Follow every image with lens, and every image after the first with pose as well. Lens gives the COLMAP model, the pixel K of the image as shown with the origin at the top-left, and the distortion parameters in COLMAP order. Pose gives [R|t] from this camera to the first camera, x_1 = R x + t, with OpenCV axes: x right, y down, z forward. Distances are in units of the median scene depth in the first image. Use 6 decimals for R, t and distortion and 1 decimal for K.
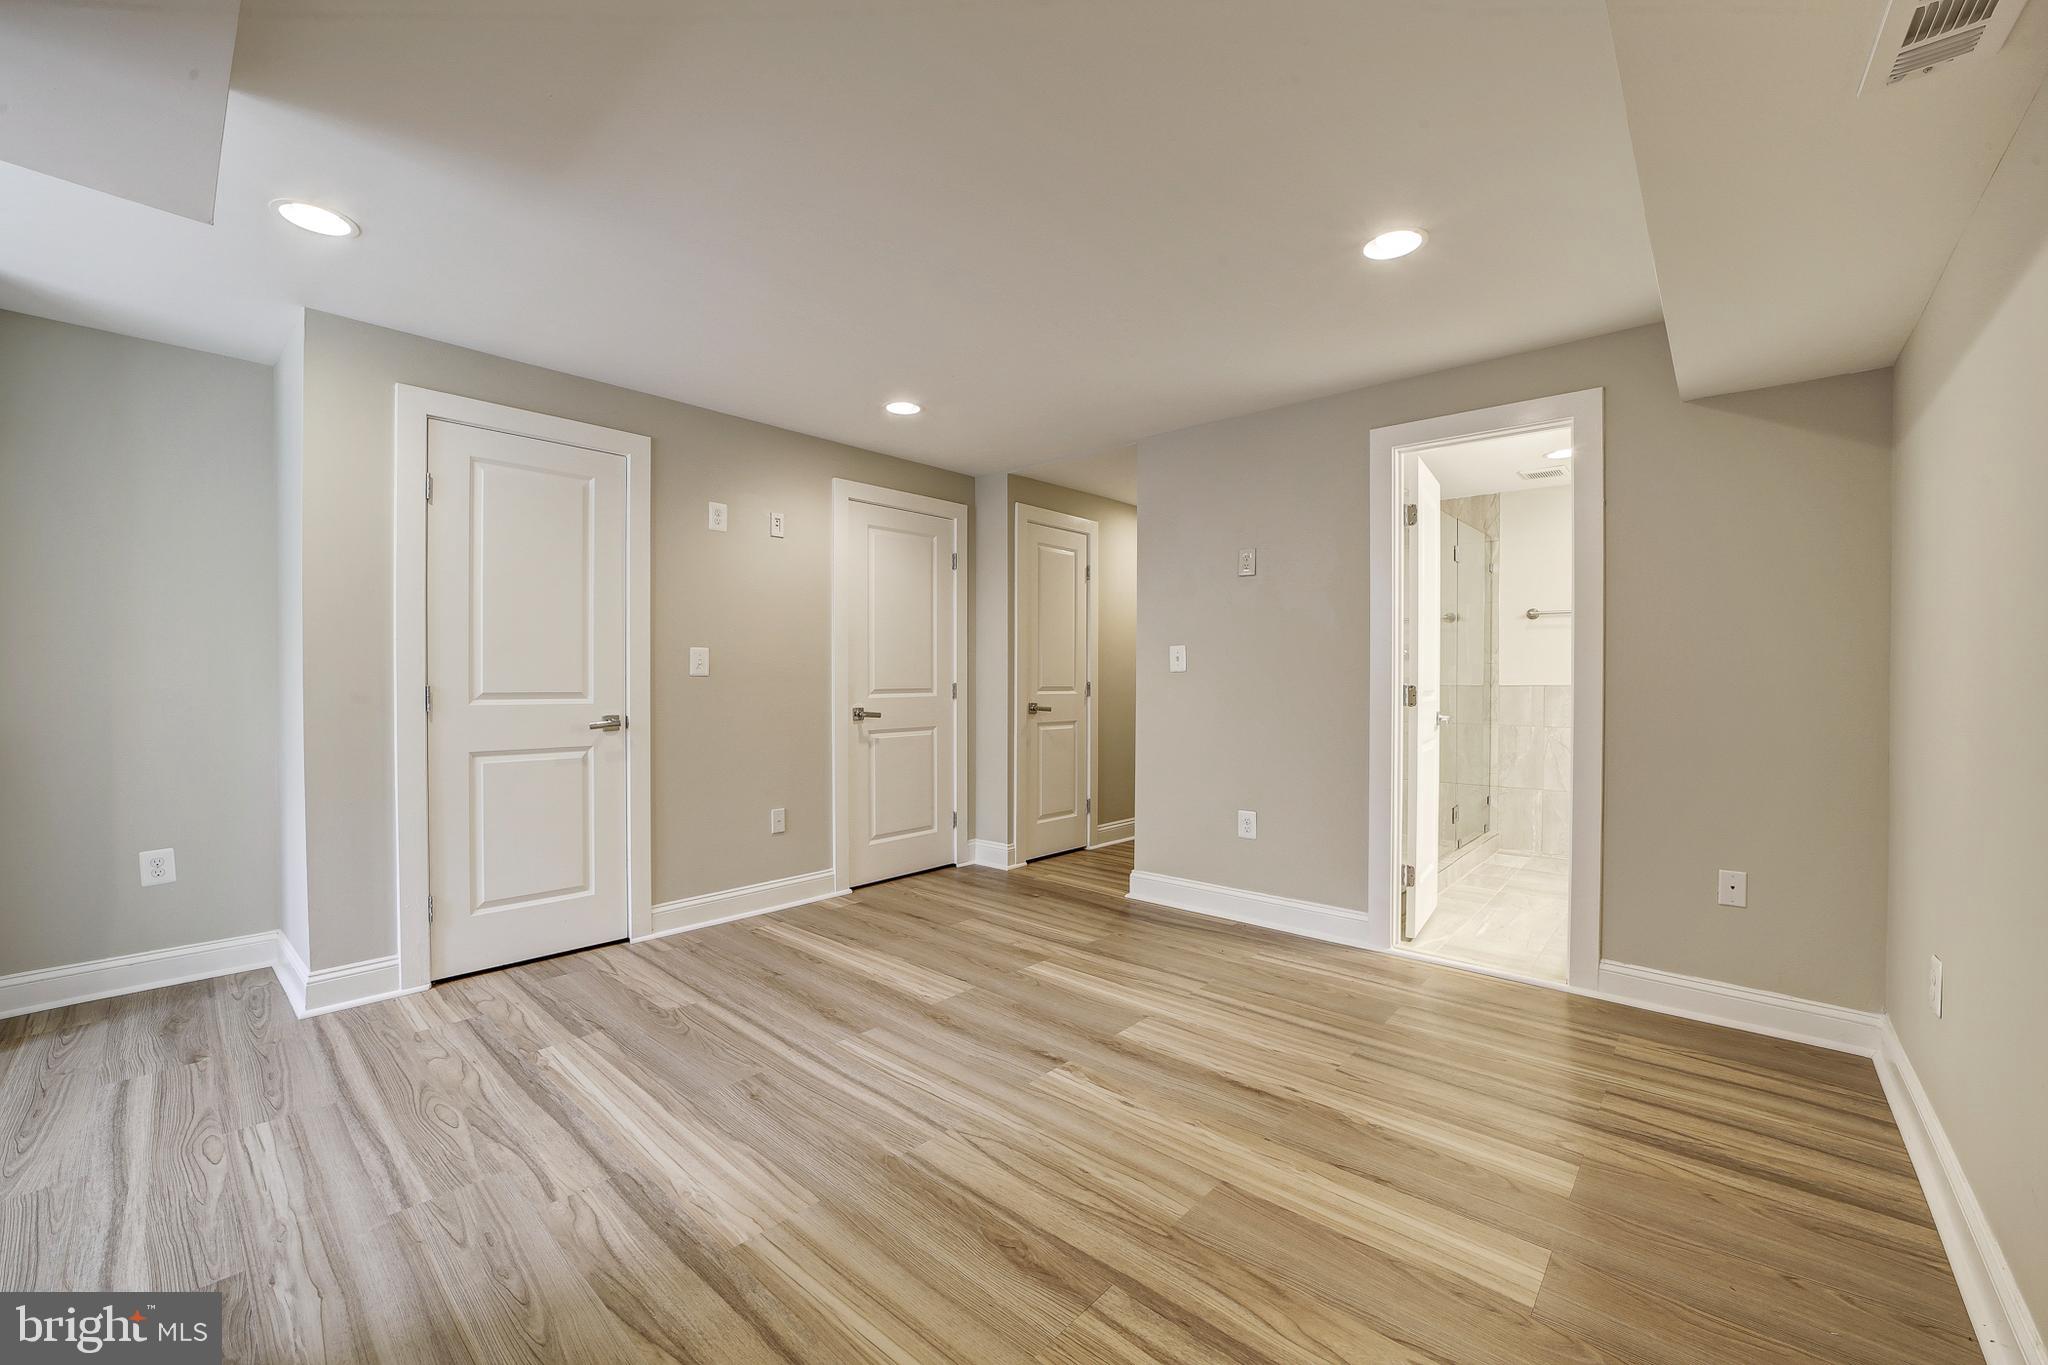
lens RADIAL K [[795.6, 0, 1015.4], [0, 795.6, 713.3], [0, 0, 1]] dist [-0.023188, 0.000127]
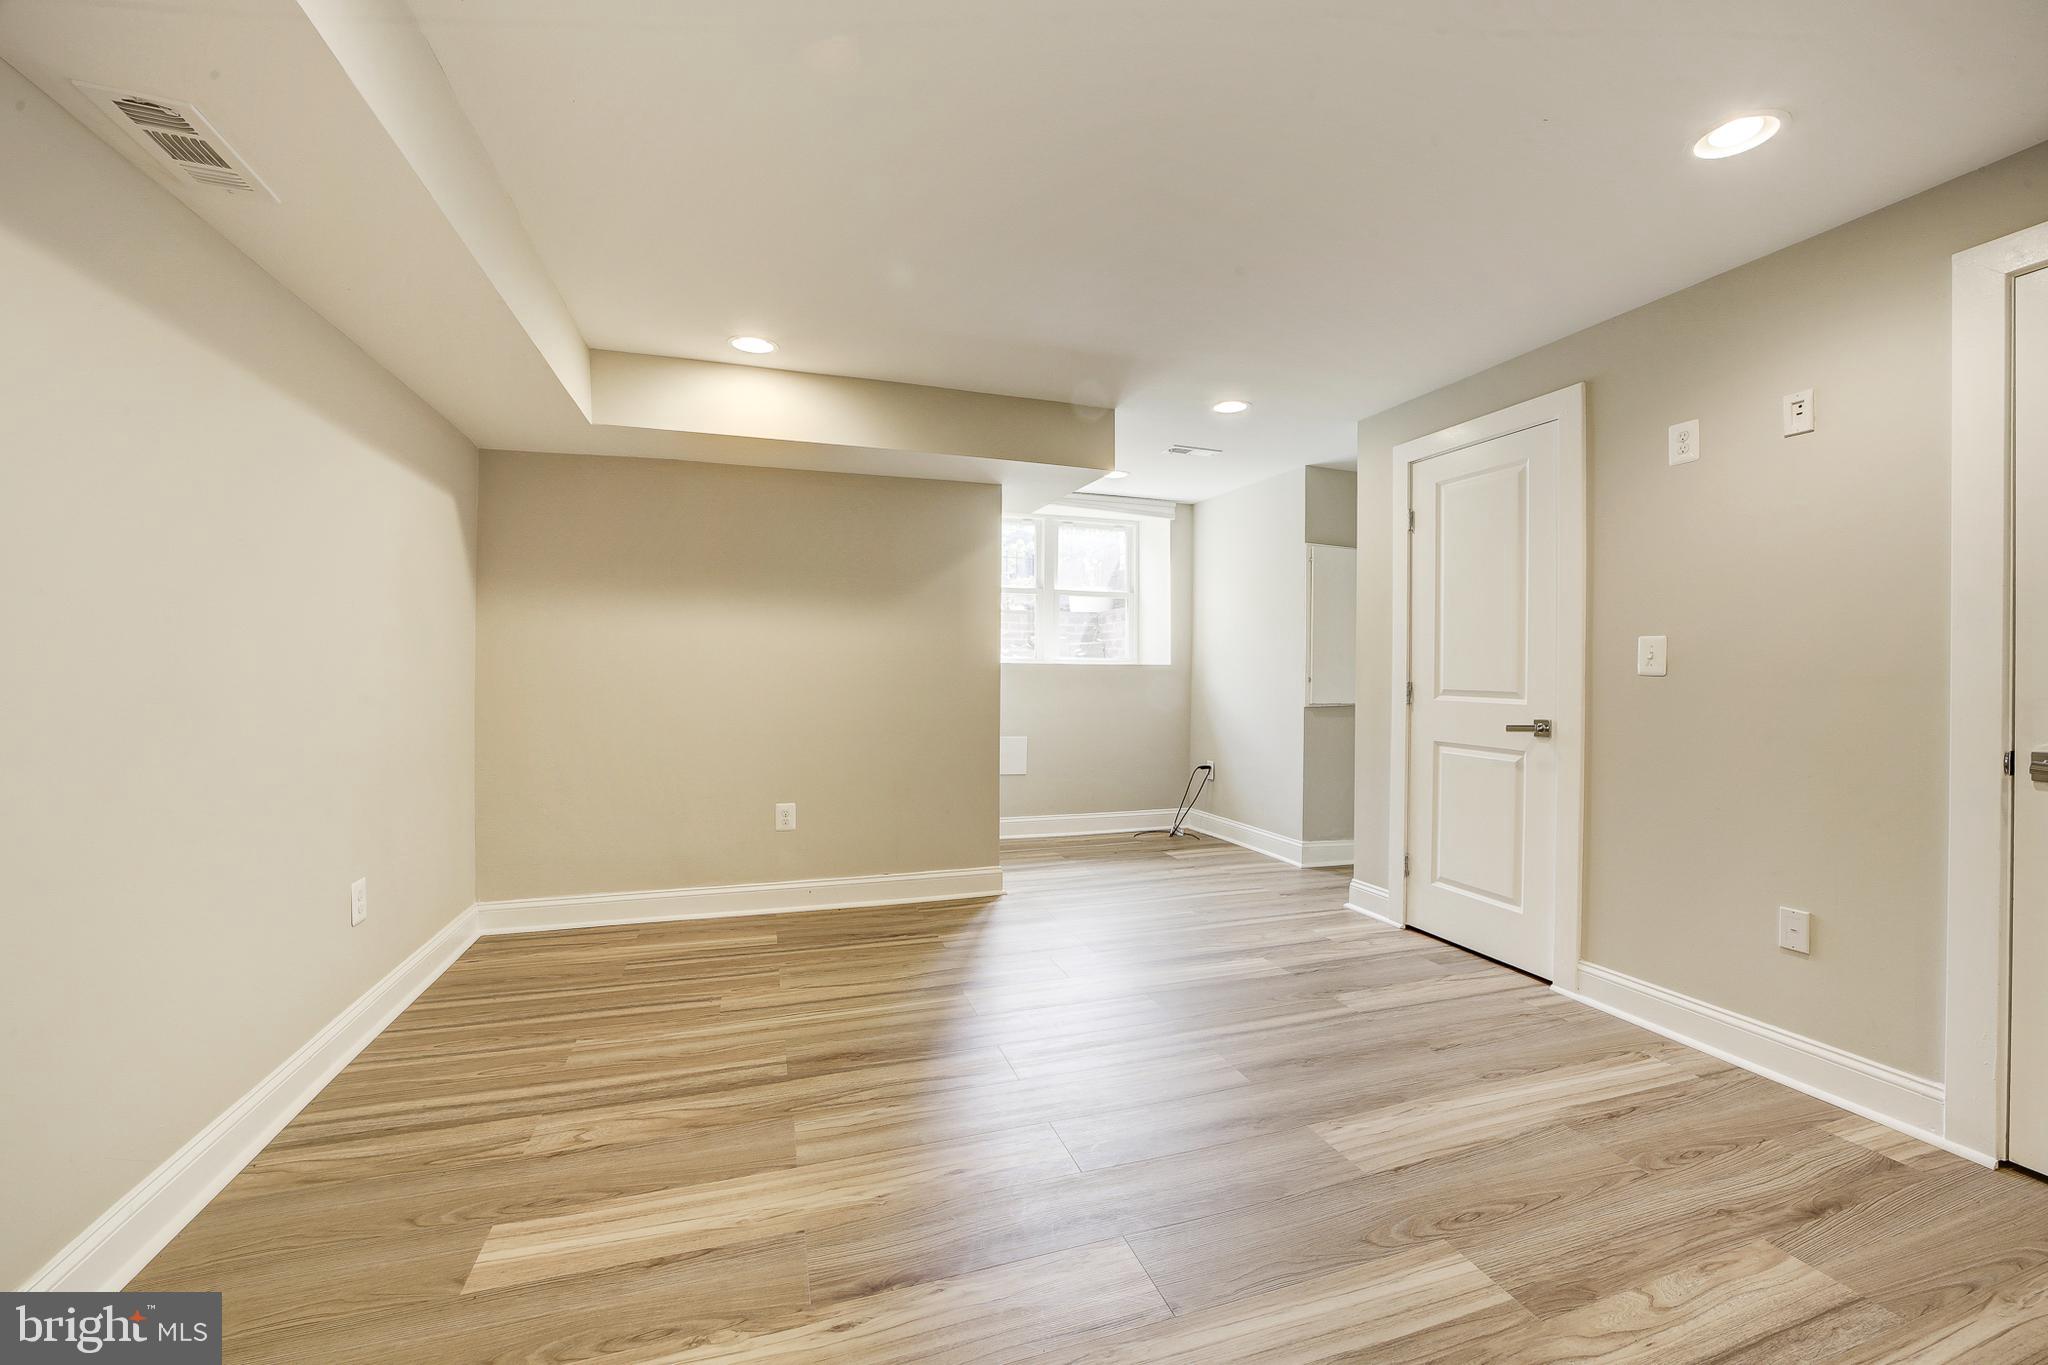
lens RADIAL K [[812.7, 0, 1037.5], [0, 812.7, 690.5], [0, 0, 1]] dist [-0.028483, 0.000382]
pose [[-0.481959, 0.012622, -0.876103, 0.747514], [-0.045975, 0.998155, 0.039672, -0.053797], [0.874987, 0.059399, -0.480489, 1.280941]]
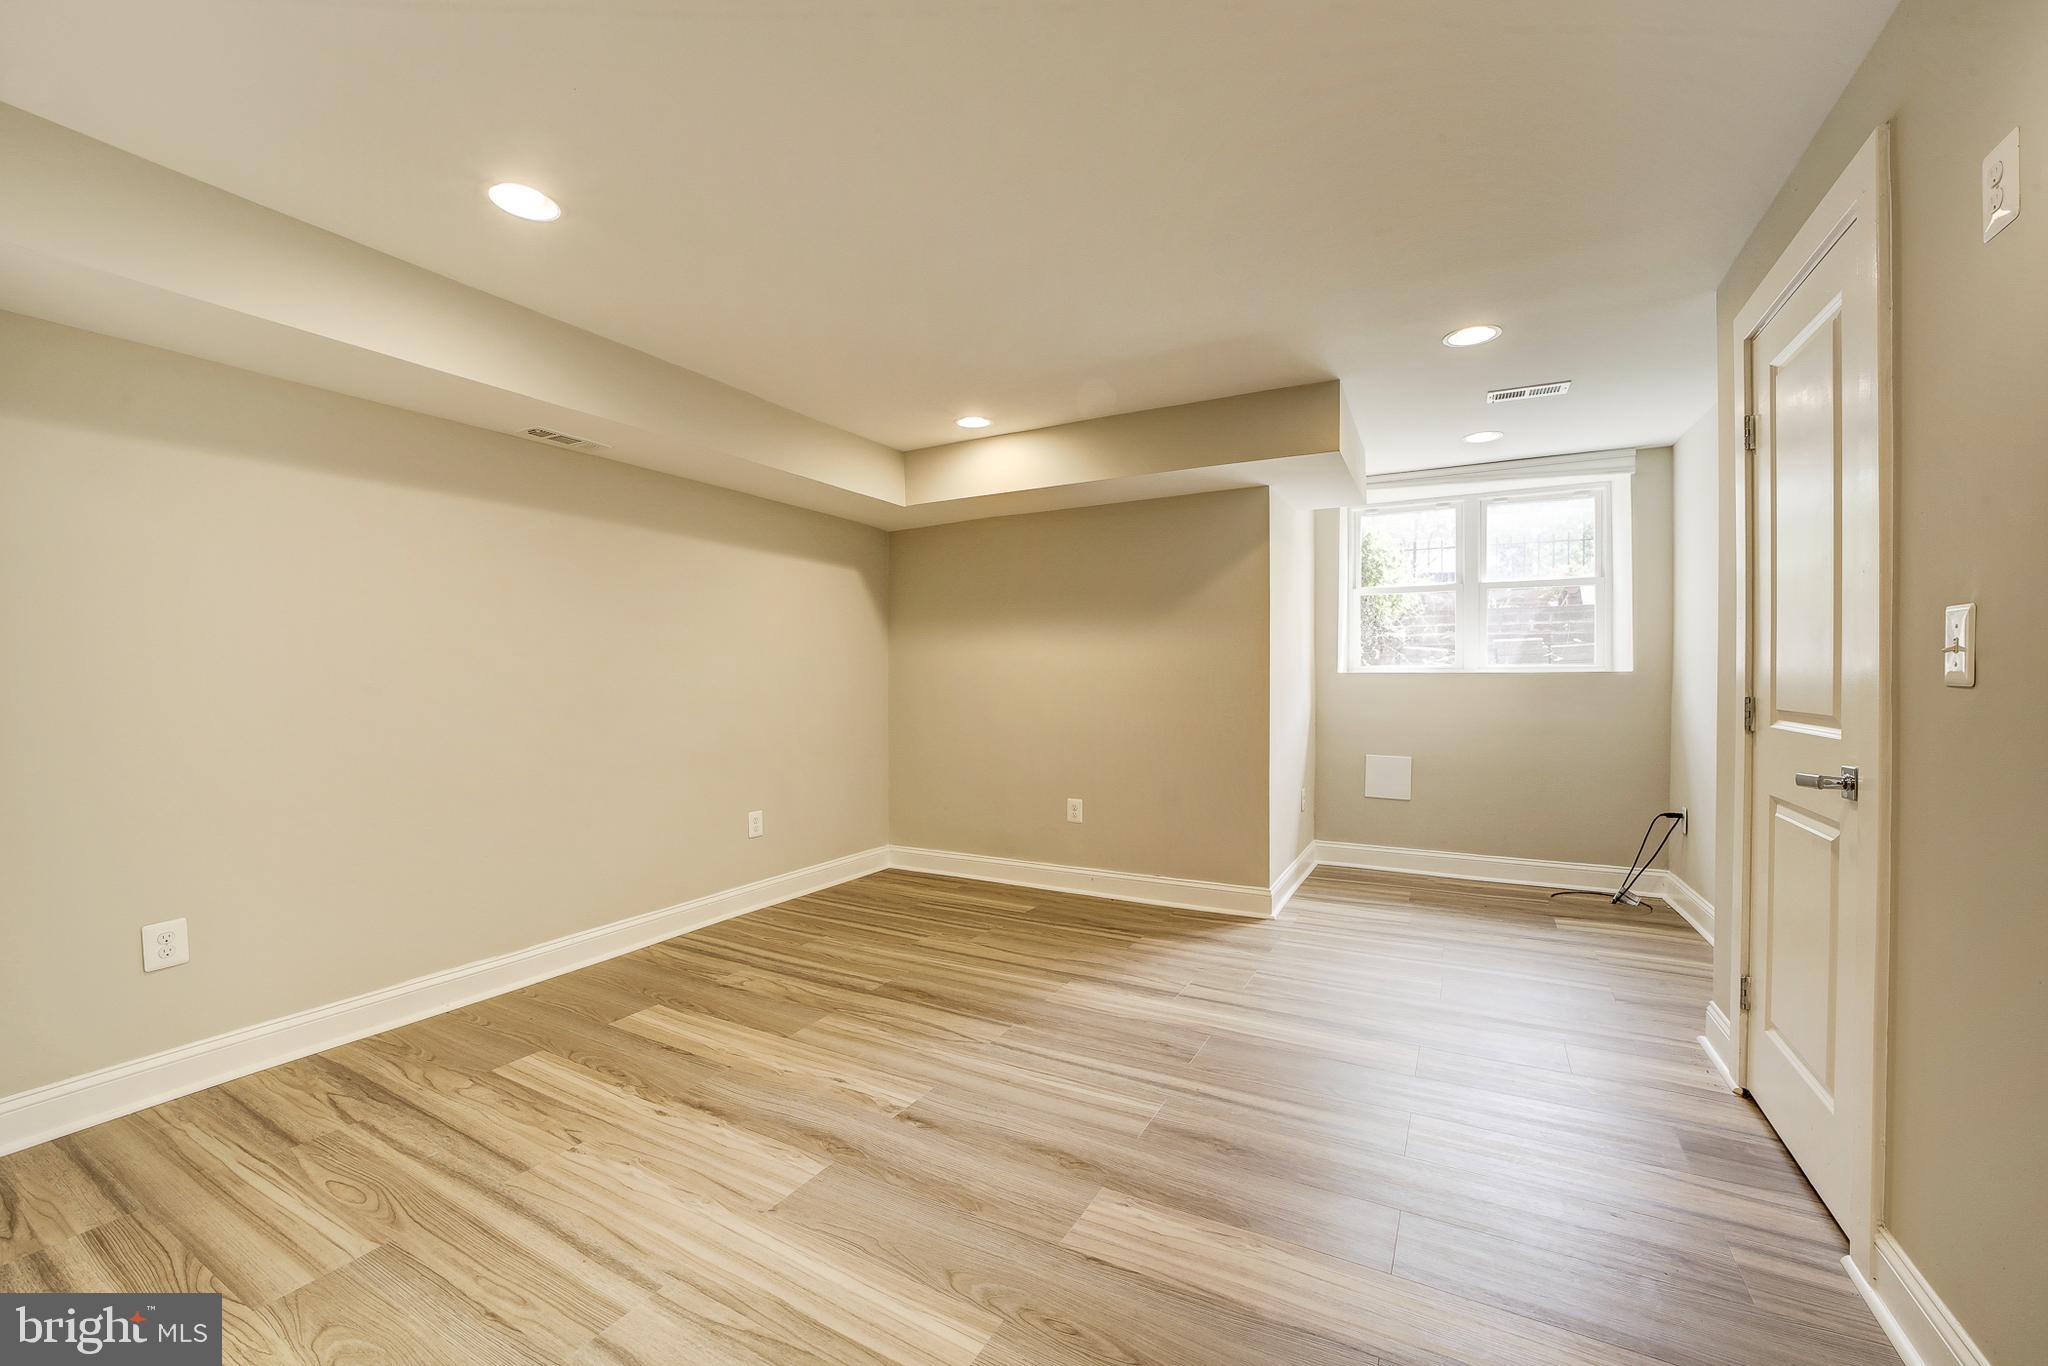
lens RADIAL K [[812.7, 0, 1037.5], [0, 812.7, 691.0], [0, 0, 1]] dist [-0.028483, 0.000382]
pose [[-0.972472, 0.003827, -0.232989, 0.116203], [-0.008813, 0.998546, 0.053186, -0.089327], [0.232854, 0.053775, -0.971024, 1.852146]]
